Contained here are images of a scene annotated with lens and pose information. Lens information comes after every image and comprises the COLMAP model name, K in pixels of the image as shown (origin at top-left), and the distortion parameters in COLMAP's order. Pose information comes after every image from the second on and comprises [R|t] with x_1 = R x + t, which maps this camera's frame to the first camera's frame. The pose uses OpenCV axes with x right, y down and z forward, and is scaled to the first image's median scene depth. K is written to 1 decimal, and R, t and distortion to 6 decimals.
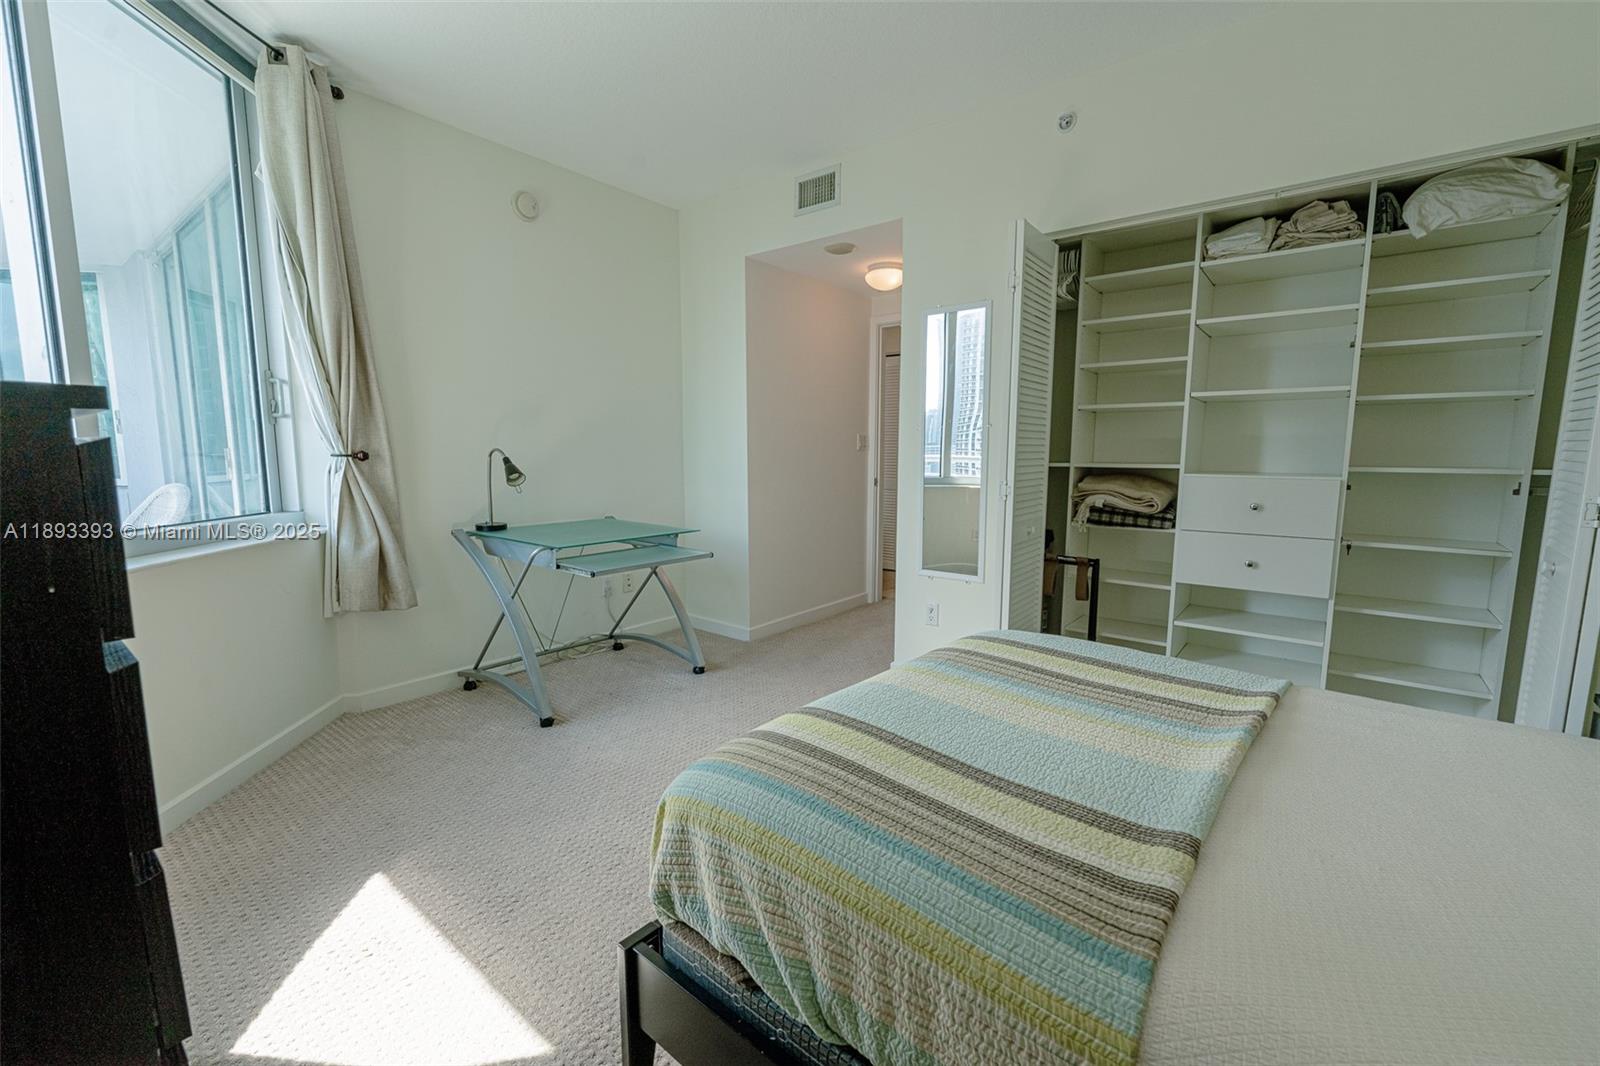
lens RADIAL K [[684.5, 0, 800.0], [0, 684.5, 533.0], [0, 0, 1]] dist [-0.001552, -0.000372]
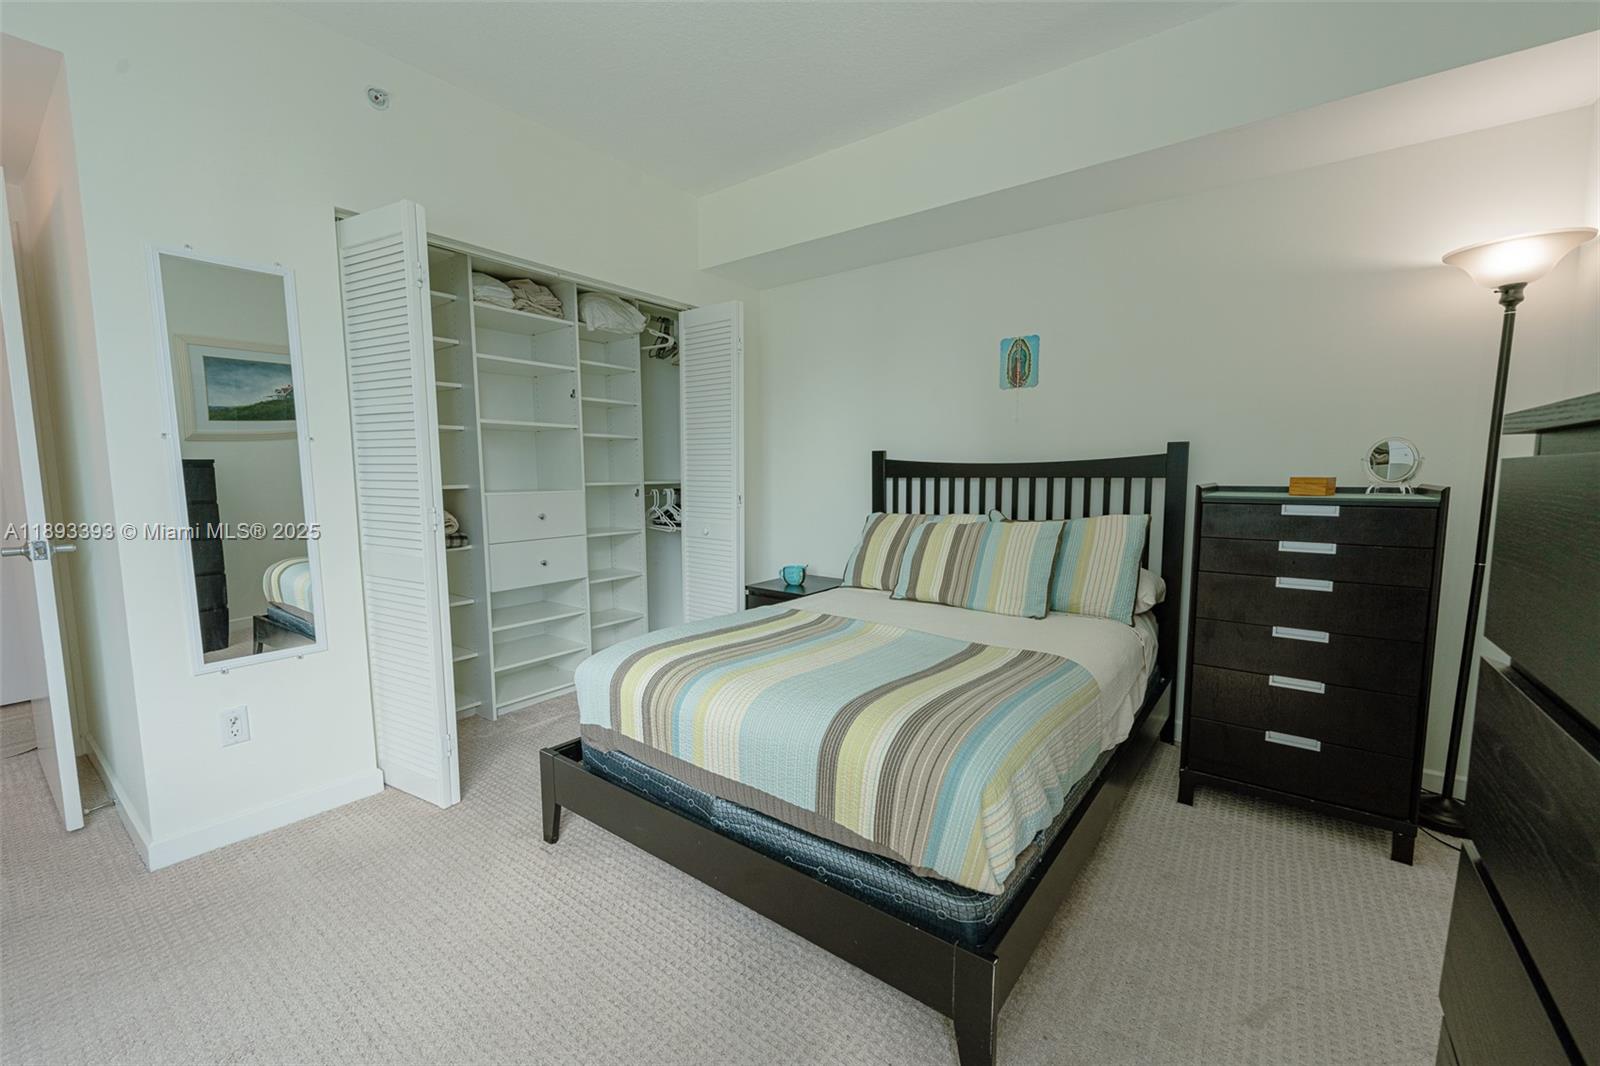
lens RADIAL K [[642.7, 0, 800.5], [0, 642.7, 535.9], [0, 0, 1]] dist [0.000457, -0.000745]
pose [[-0.060477, -0.105578, 0.992570, -0.599187], [0.125798, 0.985656, 0.112508, -0.085701], [-0.990211, 0.131668, -0.046328, 0.671098]]
